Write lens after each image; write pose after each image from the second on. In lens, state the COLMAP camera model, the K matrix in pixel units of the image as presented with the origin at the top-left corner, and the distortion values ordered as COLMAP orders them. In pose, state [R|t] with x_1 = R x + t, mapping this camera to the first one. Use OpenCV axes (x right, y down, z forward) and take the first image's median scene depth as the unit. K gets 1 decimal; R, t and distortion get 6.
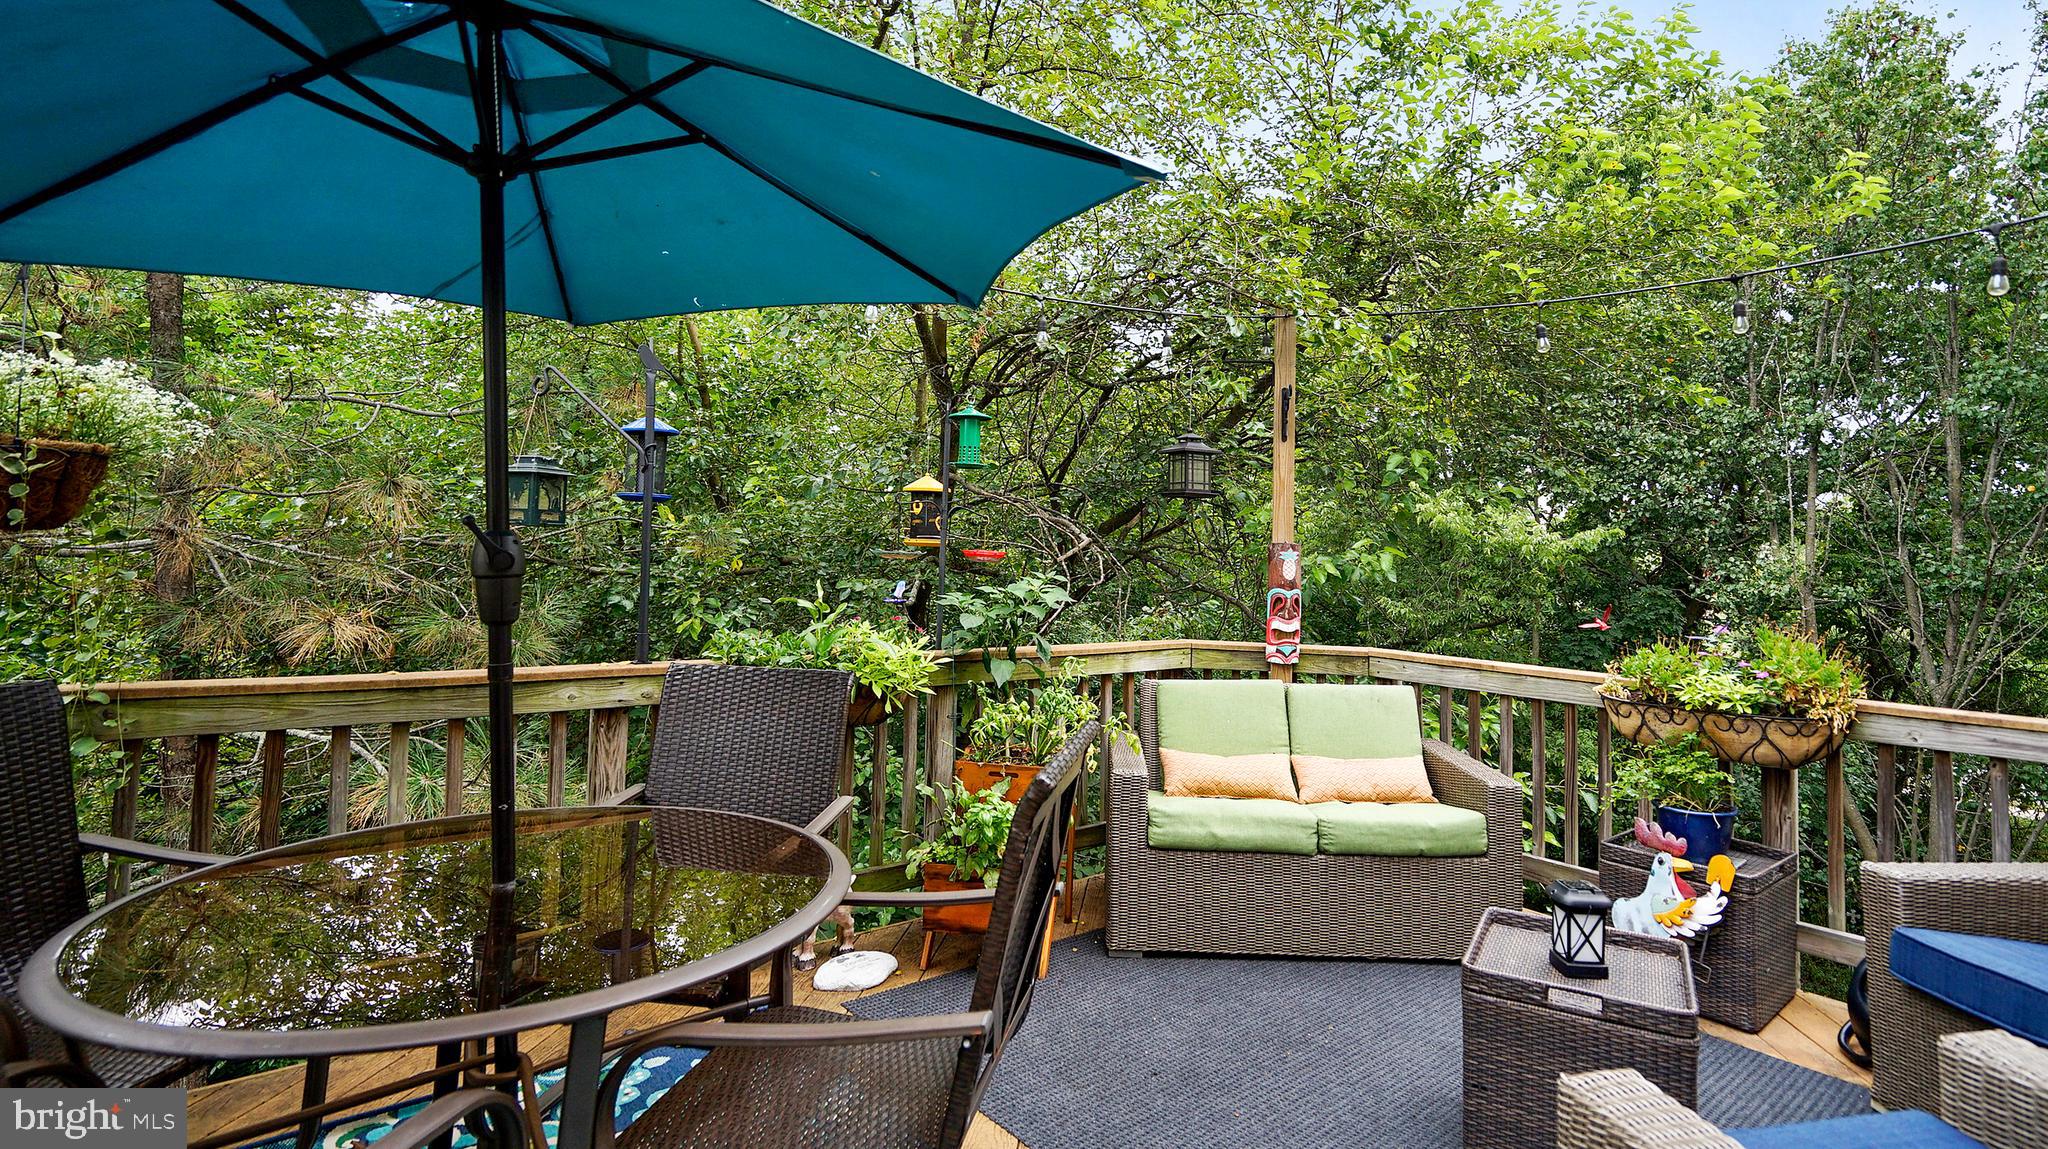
lens RADIAL K [[894.2, 0, 1024.0], [0, 894.2, 574.5], [0, 0, 1]] dist [0.000801, 0.000267]
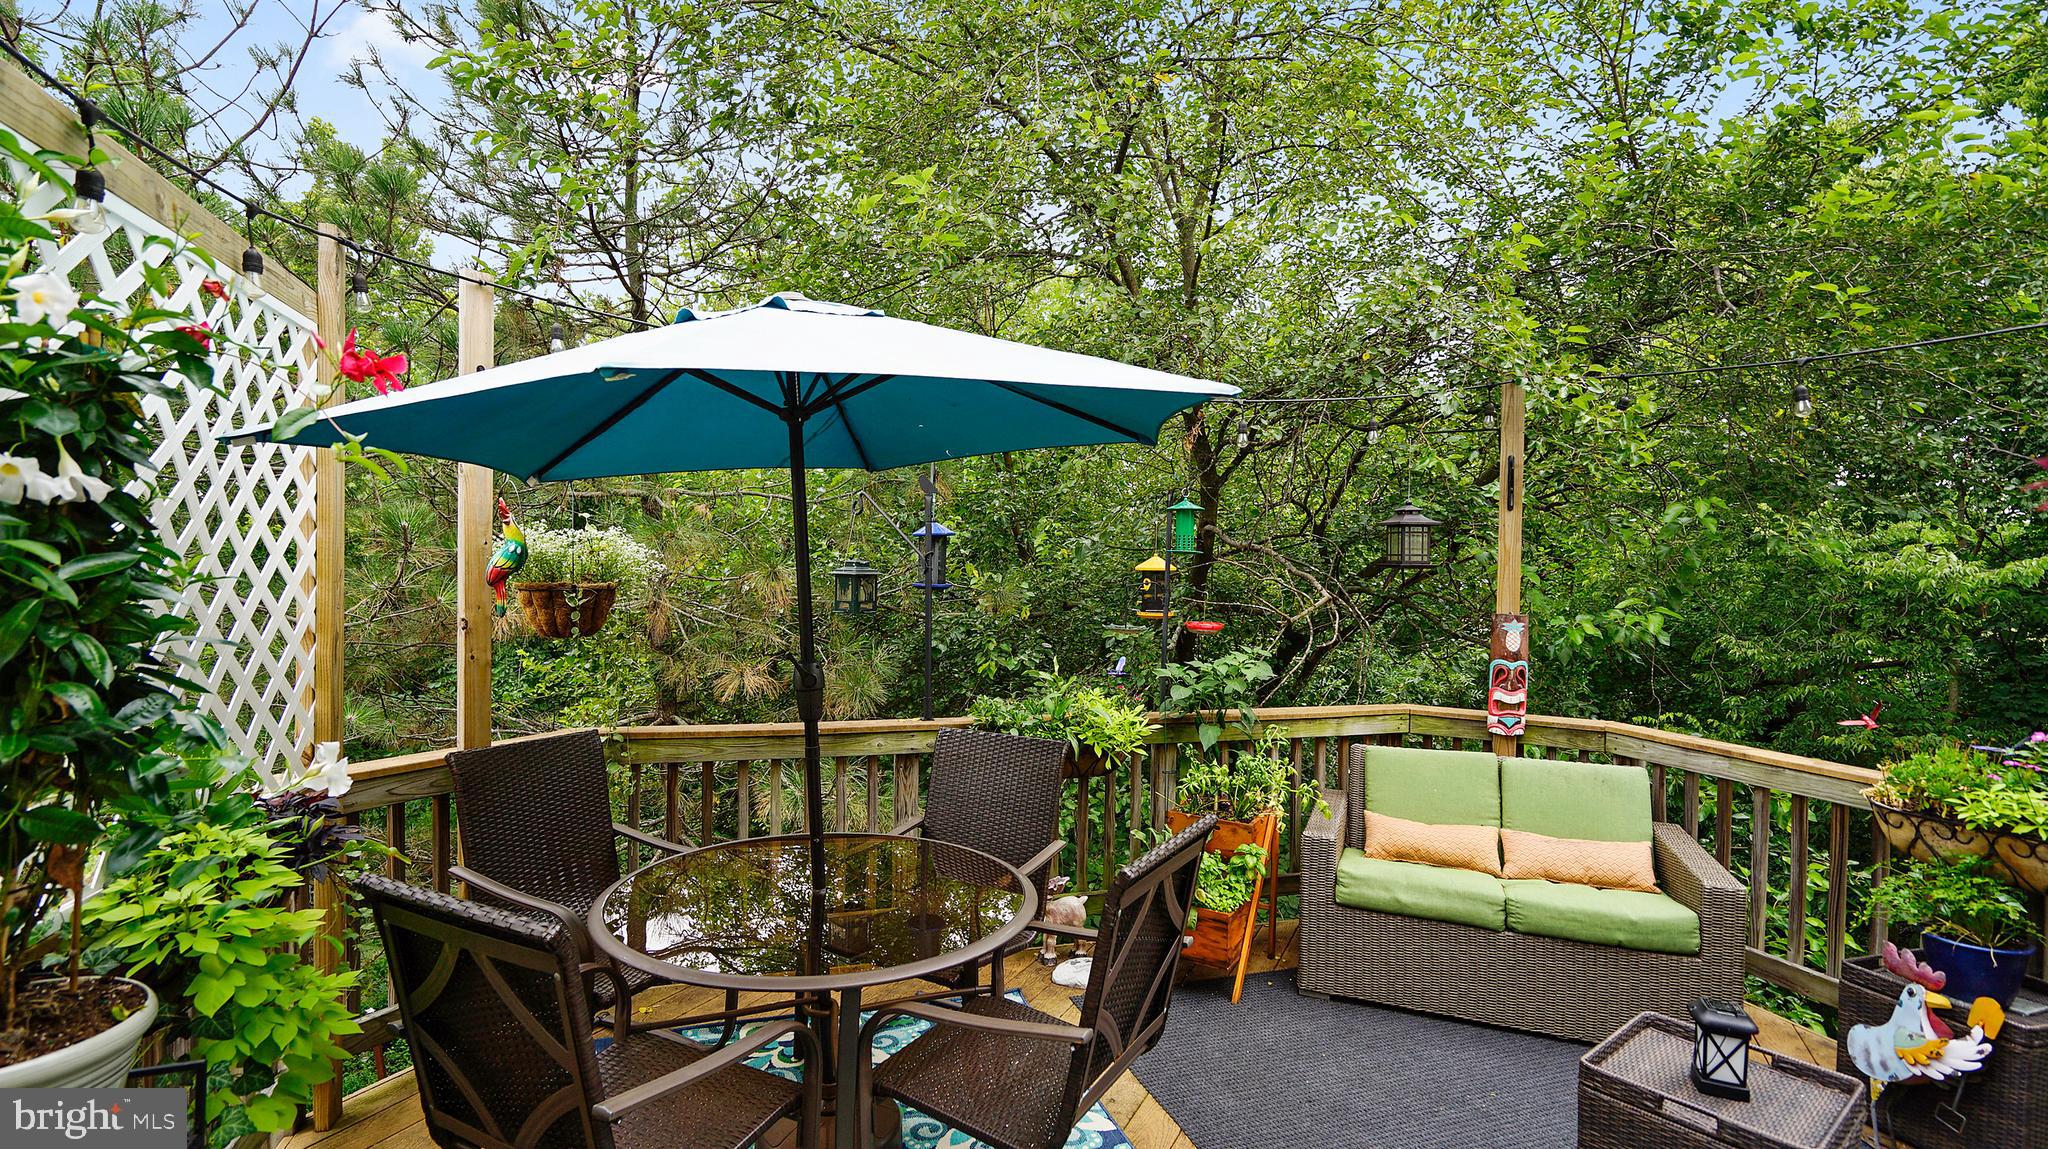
lens RADIAL K [[934.9, 0, 1028.0], [0, 934.9, 589.0], [0, 0, 1]] dist [0.003359, 0.000758]
pose [[0.920476, -0.006753, -0.390741, 0.241716], [0.027829, 0.998445, 0.048301, -0.151025], [0.389808, -0.055334, 0.919232, -0.195121]]
